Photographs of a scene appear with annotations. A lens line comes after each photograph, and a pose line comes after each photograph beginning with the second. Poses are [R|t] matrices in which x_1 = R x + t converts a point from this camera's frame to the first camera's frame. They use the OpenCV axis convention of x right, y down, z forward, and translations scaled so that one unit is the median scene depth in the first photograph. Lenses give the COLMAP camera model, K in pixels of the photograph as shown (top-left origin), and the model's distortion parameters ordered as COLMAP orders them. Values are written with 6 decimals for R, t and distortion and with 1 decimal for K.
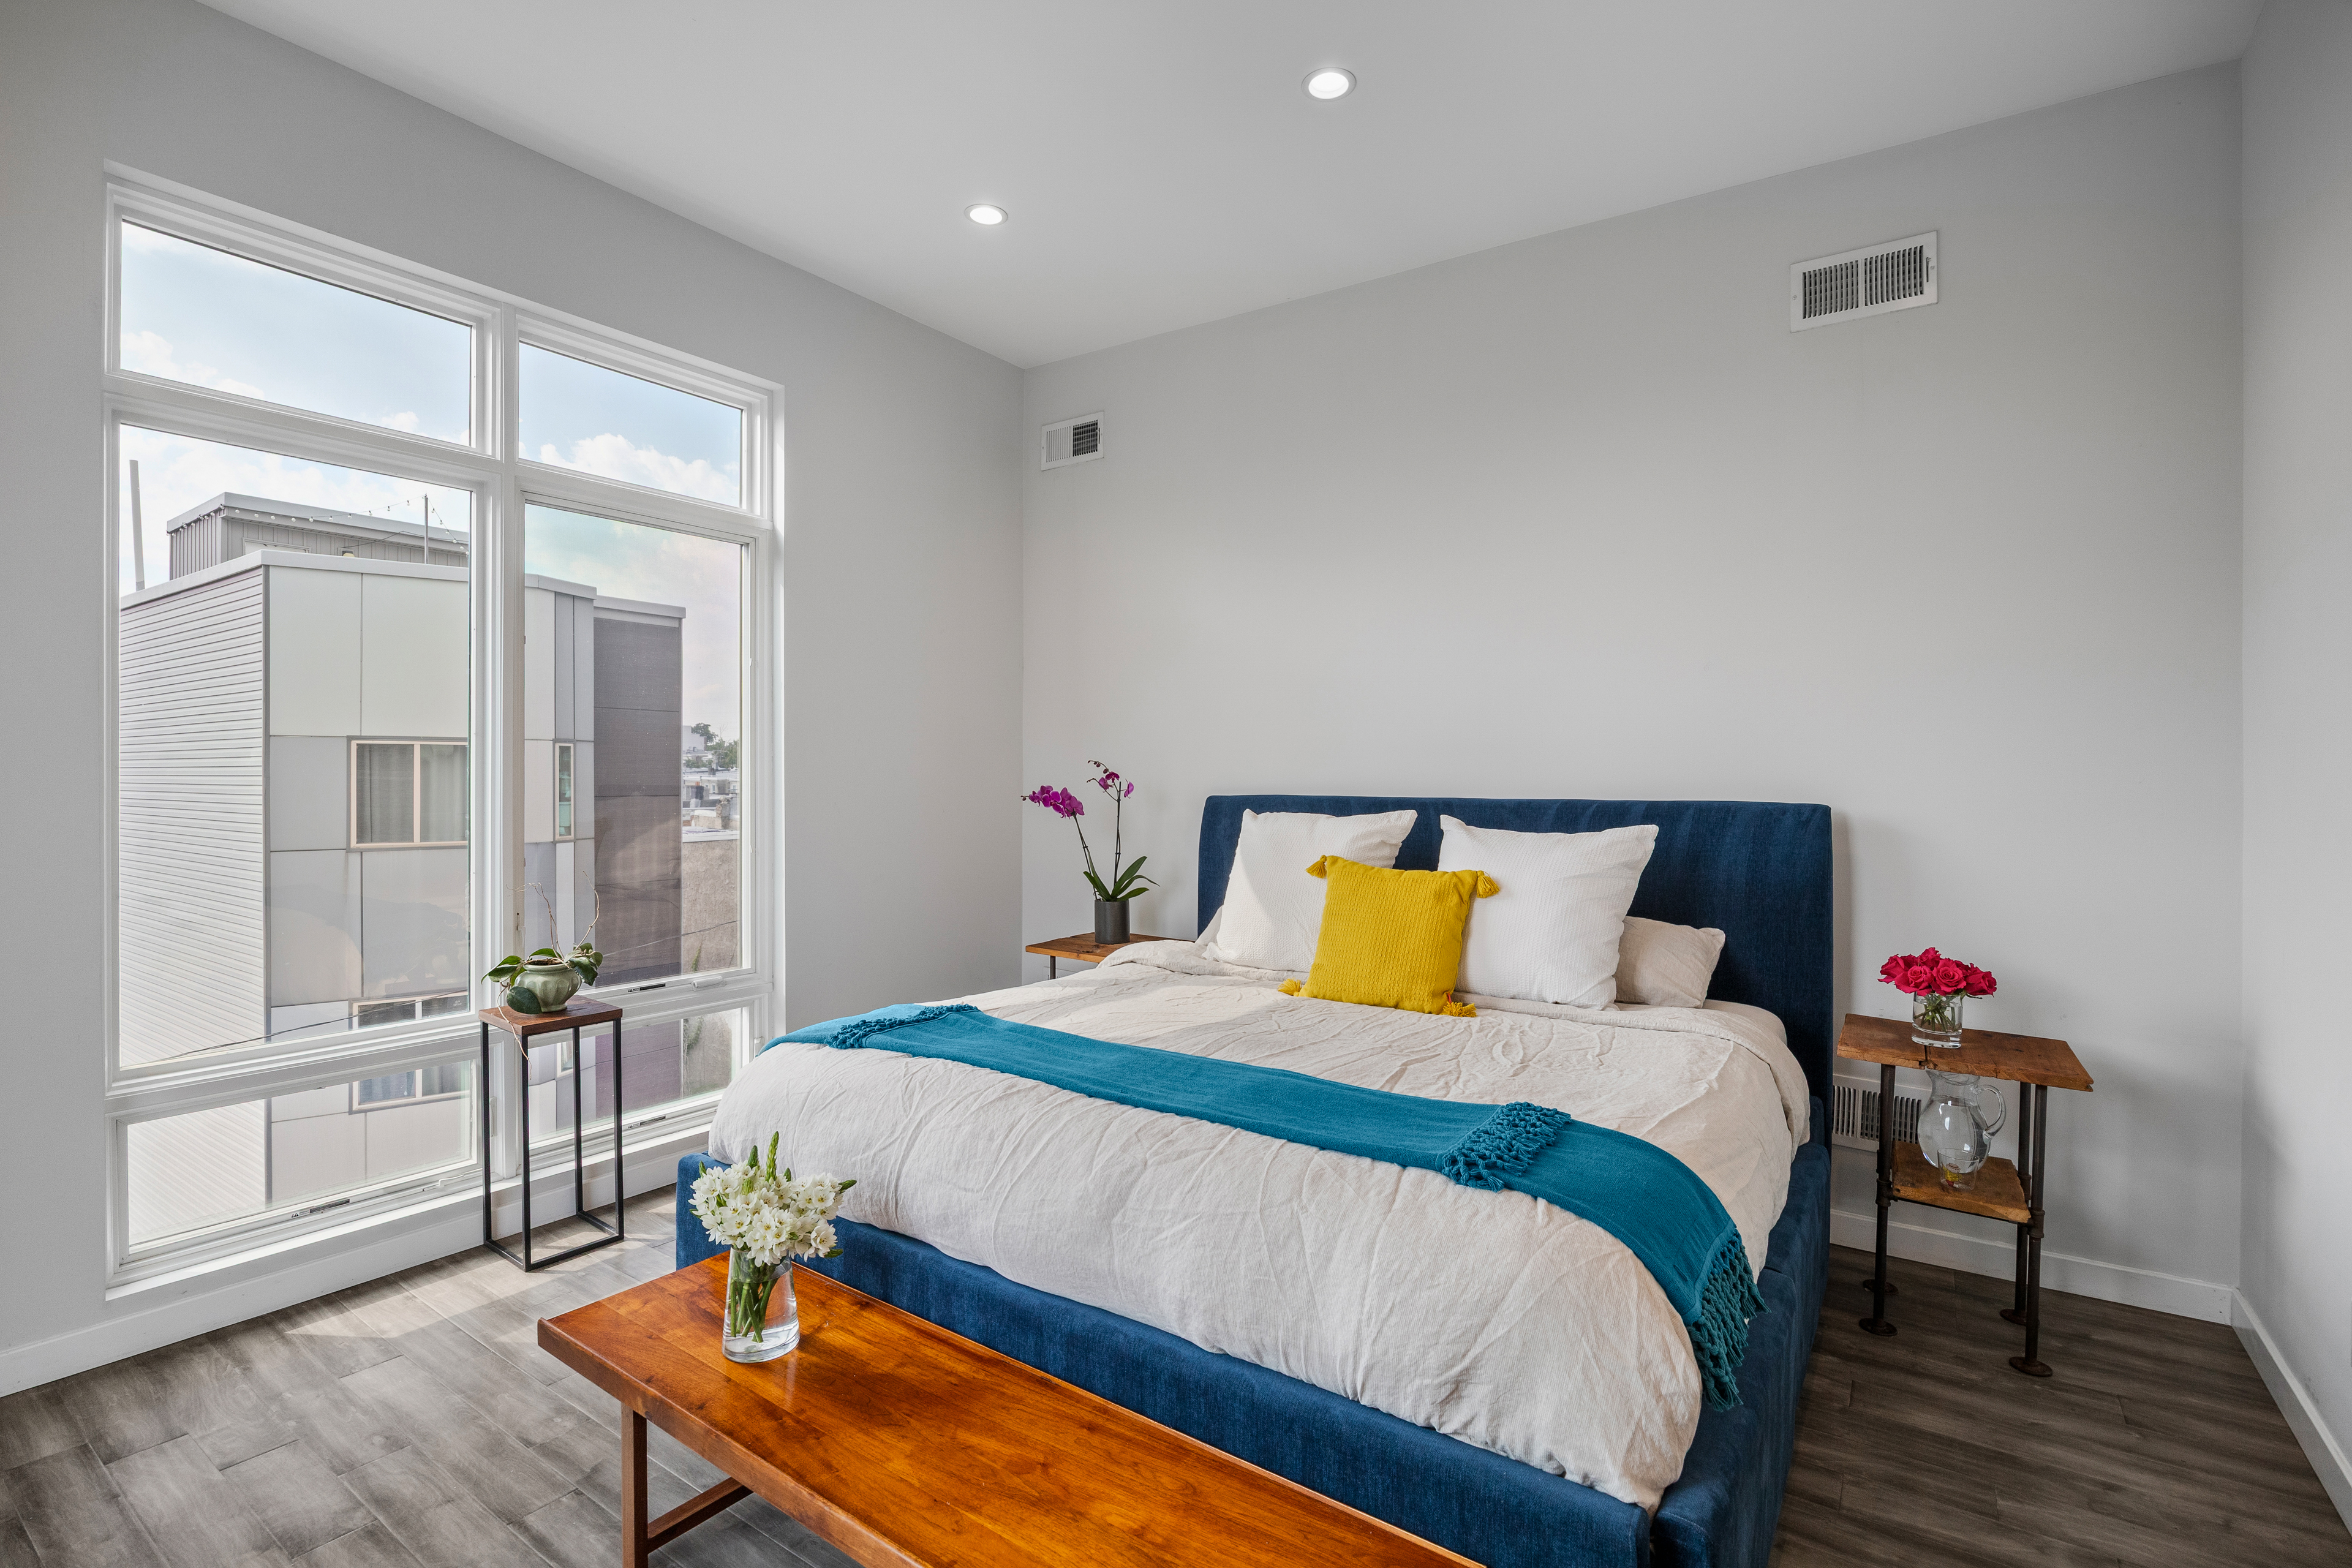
lens RADIAL K [[1073.6, 0, 1171.8], [0, 1073.6, 776.5], [0, 0, 1]] dist [-0.019280, 0.000624]
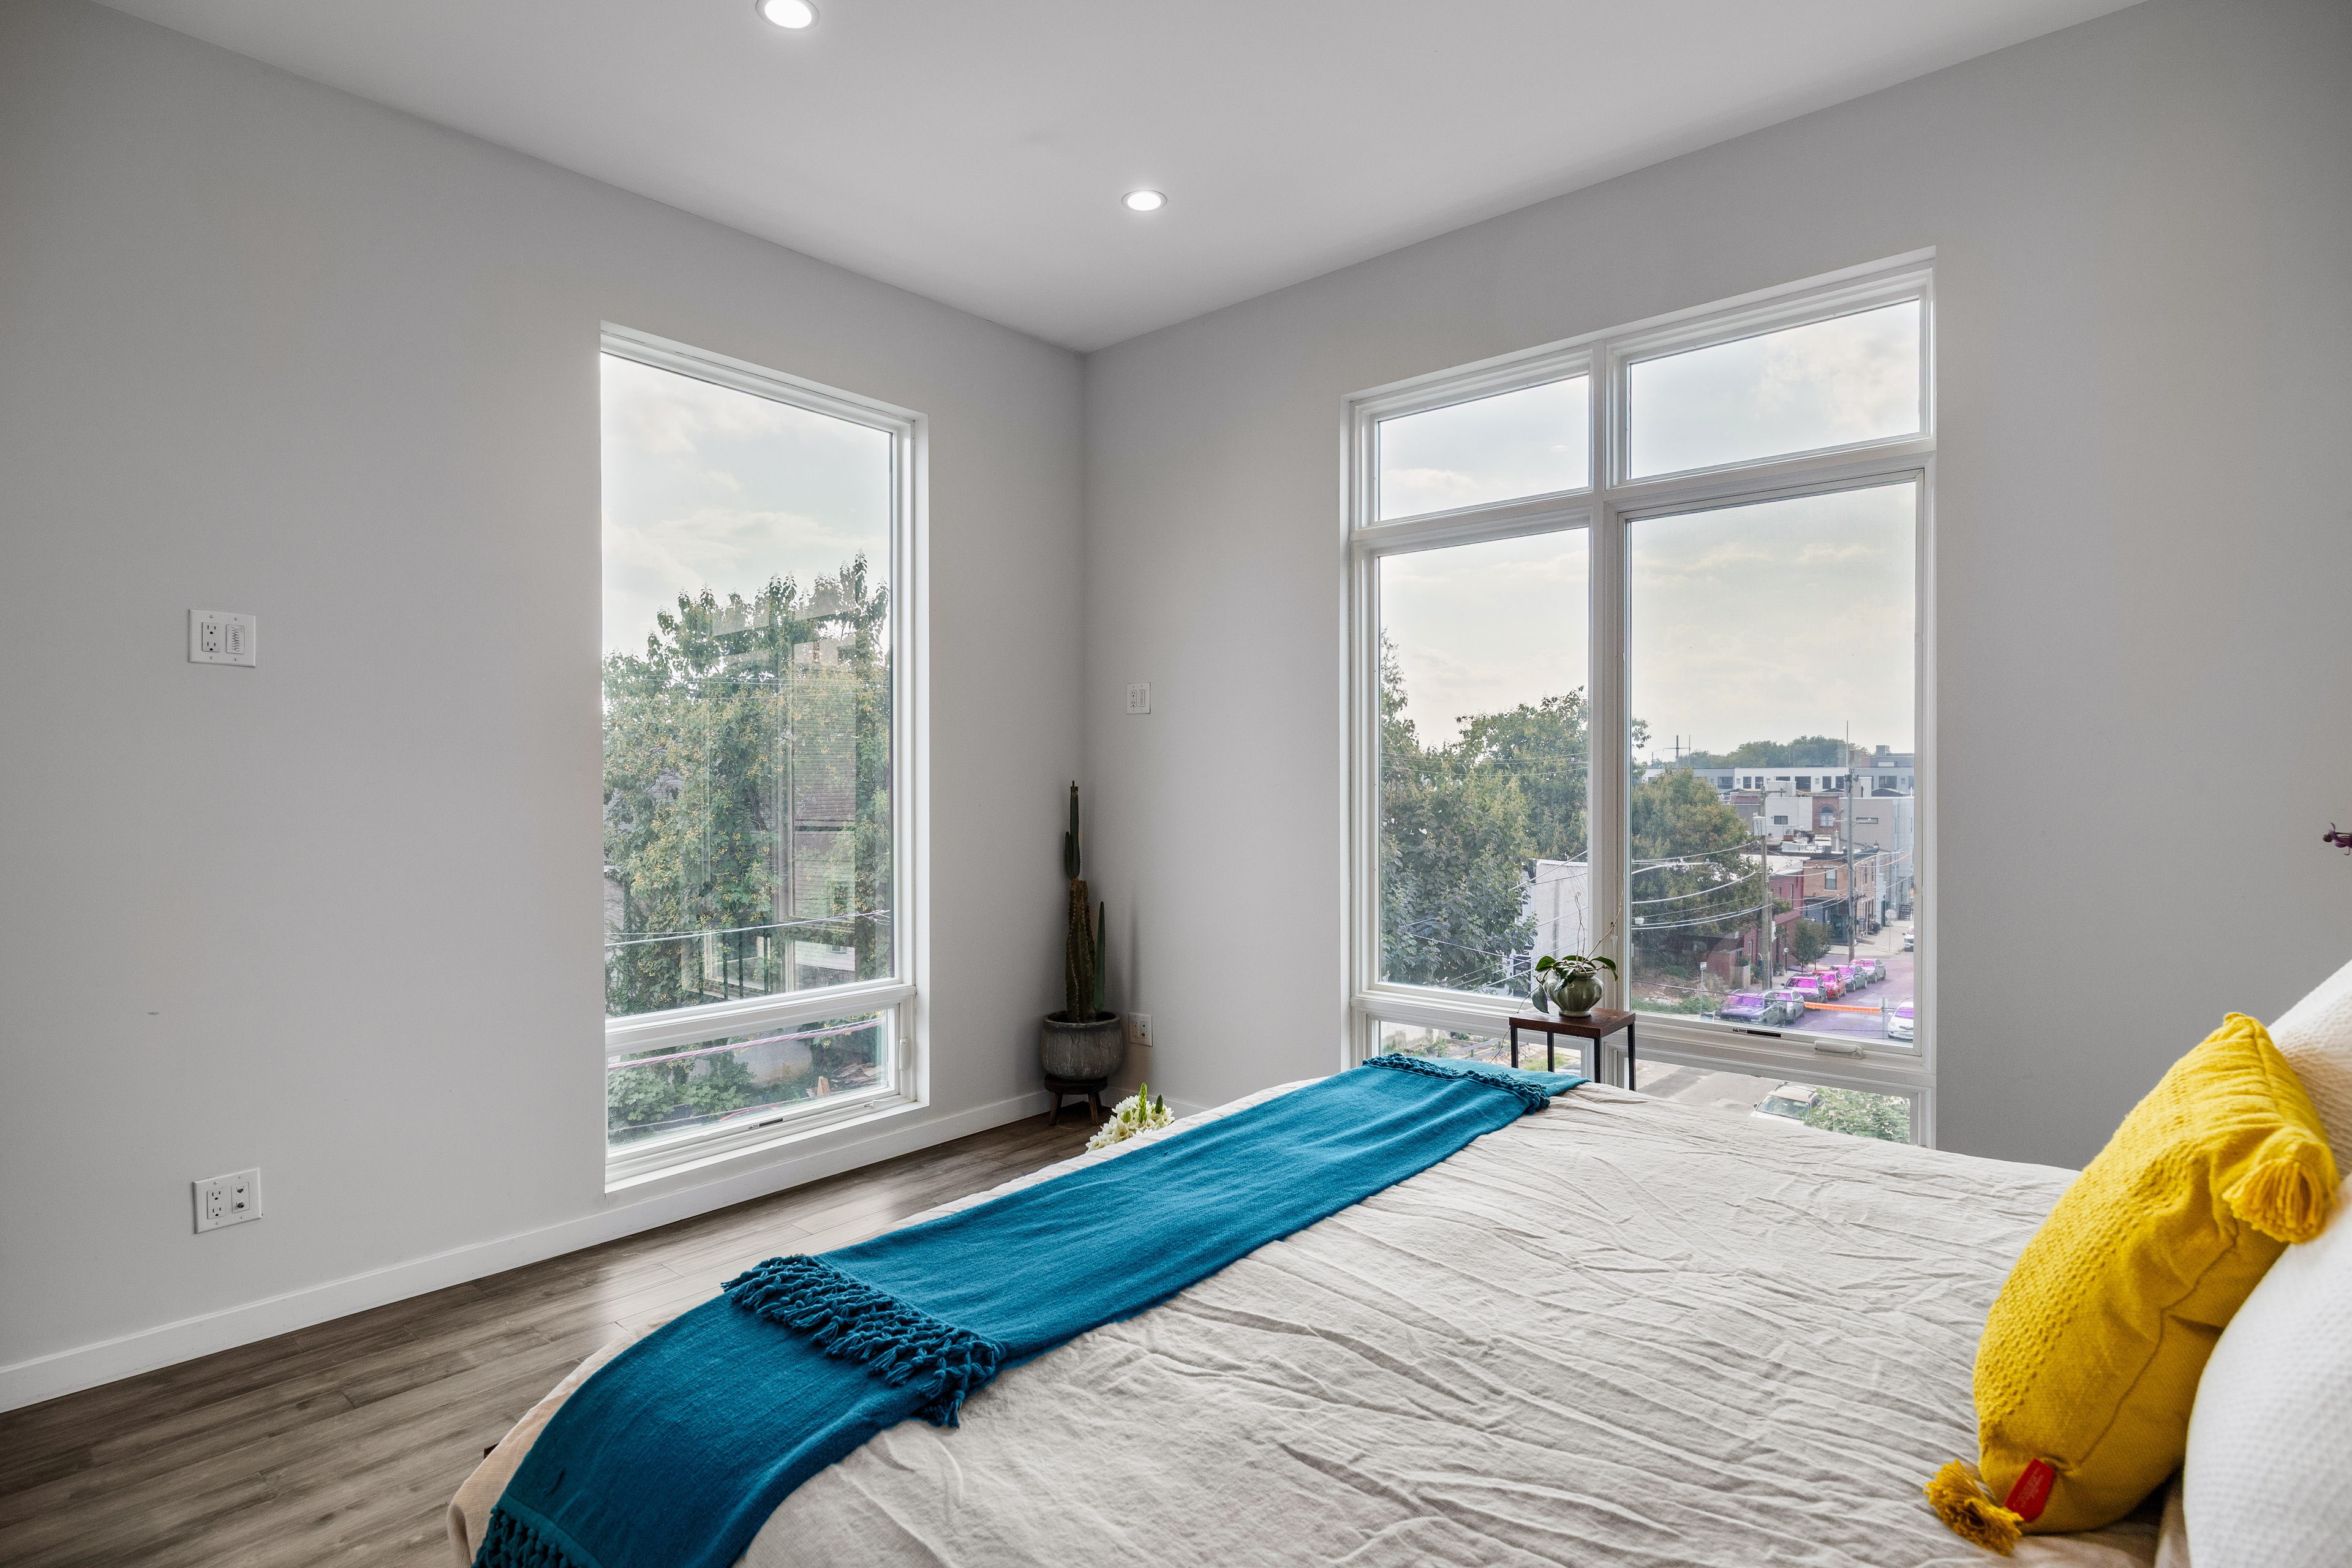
lens RADIAL K [[1174.9, 0, 1178.4], [0, 1174.9, 801.8], [0, 0, 1]] dist [-0.012767, 0.000121]
pose [[-0.094045, 0.011341, -0.995503, 0.551449], [-0.002640, 0.999929, 0.011641, -0.001259], [0.995564, 0.003723, -0.094008, 0.675299]]
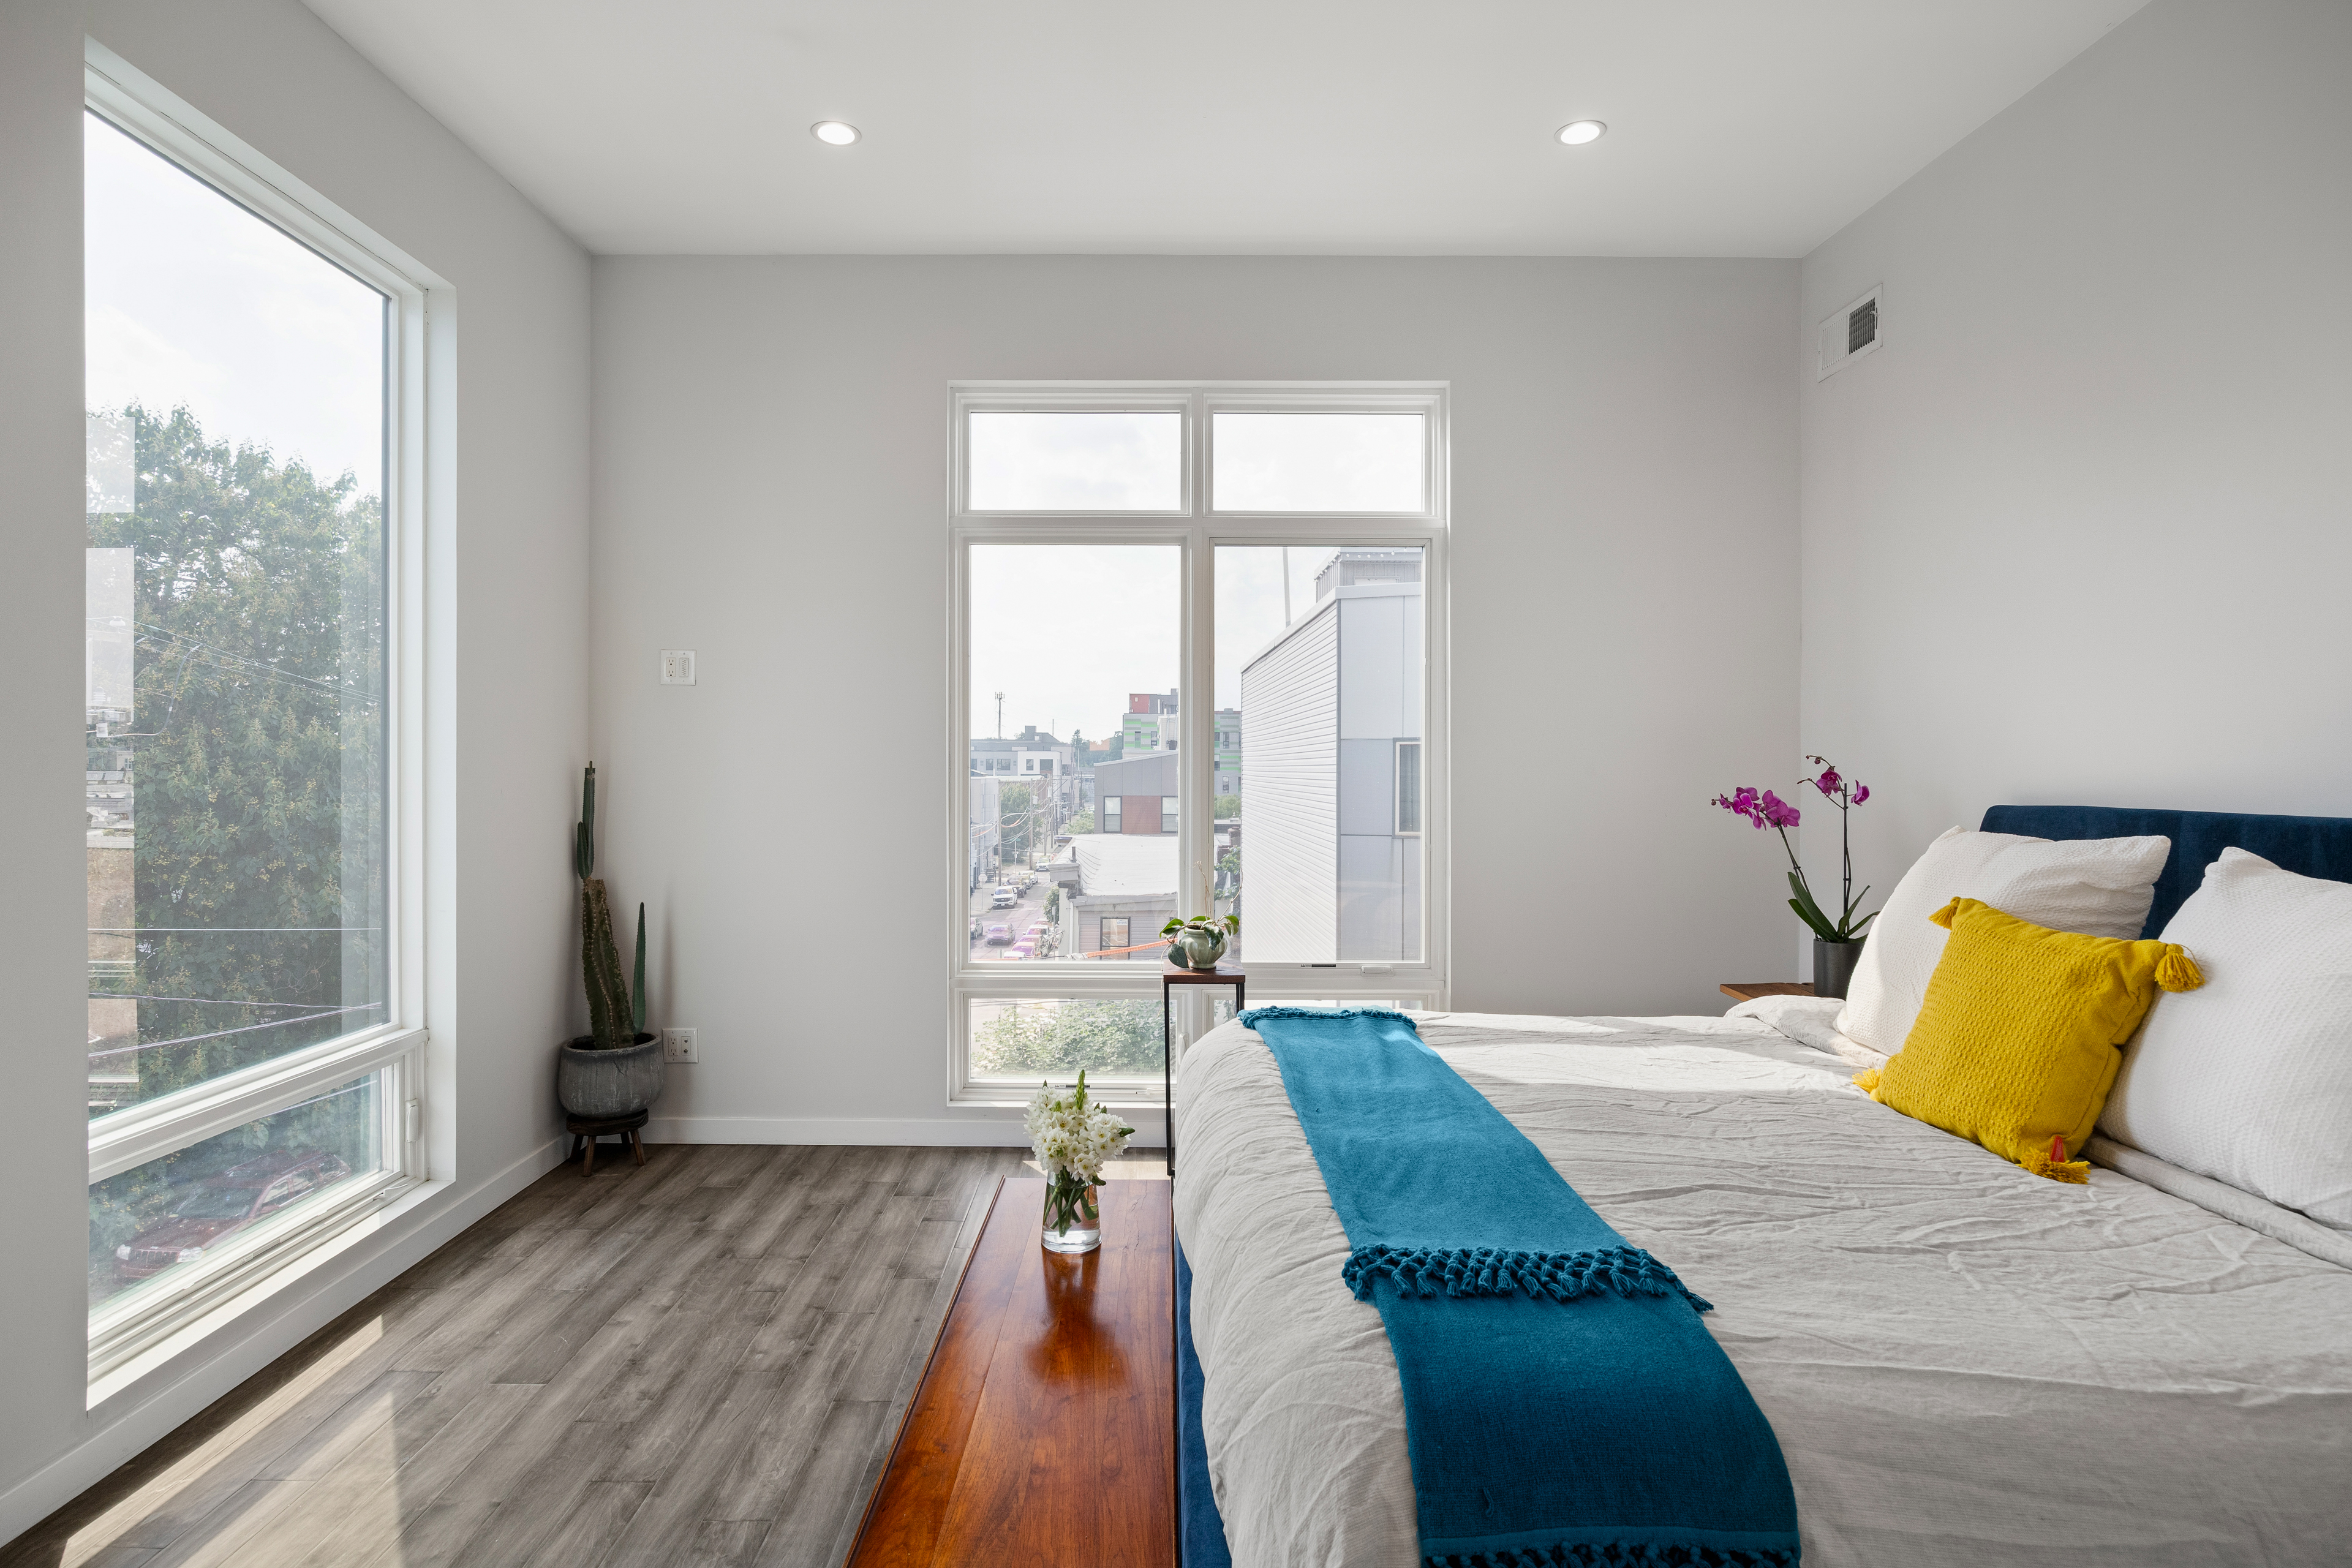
lens RADIAL K [[1174.9, 0, 1146.4], [0, 1174.9, 768.1], [0, 0, 1]] dist [-0.012767, 0.000121]
pose [[0.570438, -0.000158, -0.821341, 0.440695], [-0.004091, 0.999987, -0.003034, -0.001877], [0.821331, 0.005091, 0.570429, 0.176303]]
